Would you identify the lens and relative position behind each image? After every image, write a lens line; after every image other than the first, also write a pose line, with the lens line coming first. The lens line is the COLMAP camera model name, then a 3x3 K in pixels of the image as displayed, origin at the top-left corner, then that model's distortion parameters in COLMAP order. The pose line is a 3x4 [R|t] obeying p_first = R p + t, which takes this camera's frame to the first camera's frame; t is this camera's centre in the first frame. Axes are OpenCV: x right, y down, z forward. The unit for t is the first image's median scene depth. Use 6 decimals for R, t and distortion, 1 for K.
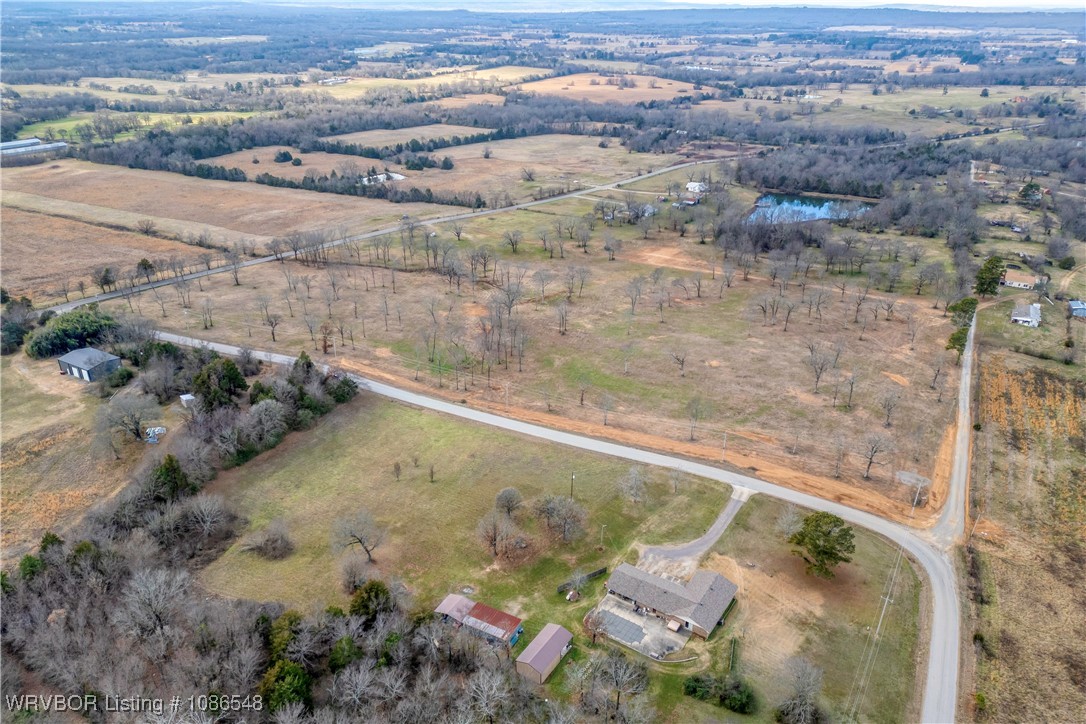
lens RADIAL K [[754.4, 0, 555.1], [0, 754.4, 388.4], [0, 0, 1]] dist [0.074805, -0.059945]
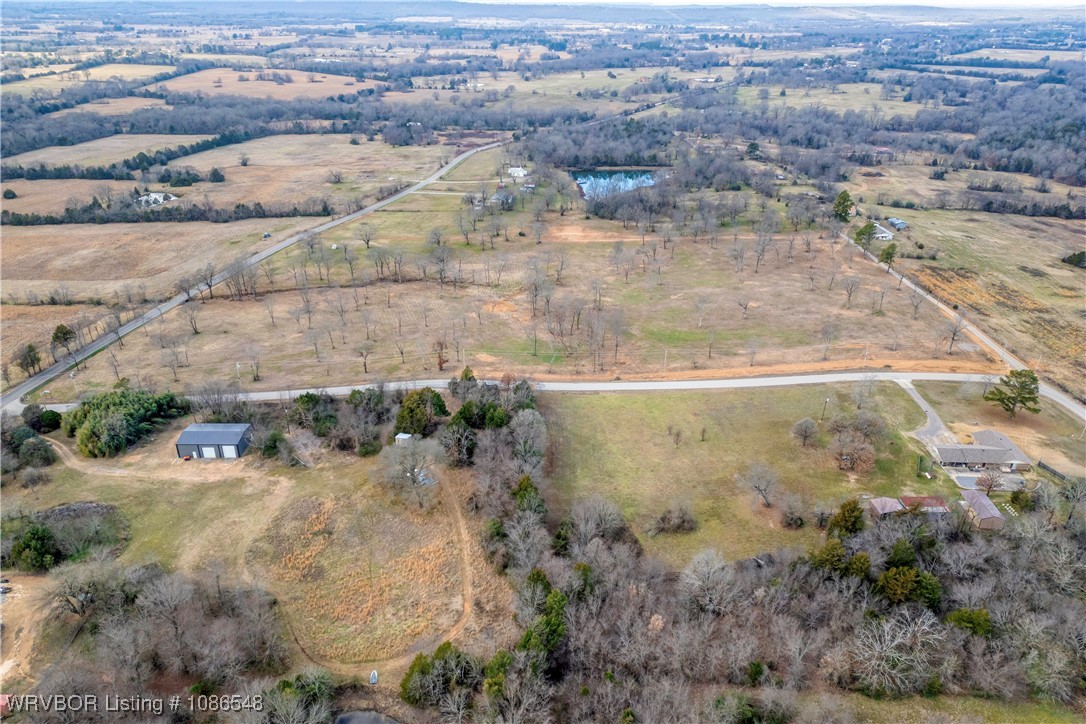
lens RADIAL K [[754.4, 0, 561.2], [0, 754.4, 376.8], [0, 0, 1]] dist [0.074805, -0.059945]
pose [[0.860695, -0.227330, 0.455549, -0.325343], [0.228111, 0.972129, 0.054133, -0.029375], [-0.455158, 0.057323, 0.888563, 0.042108]]
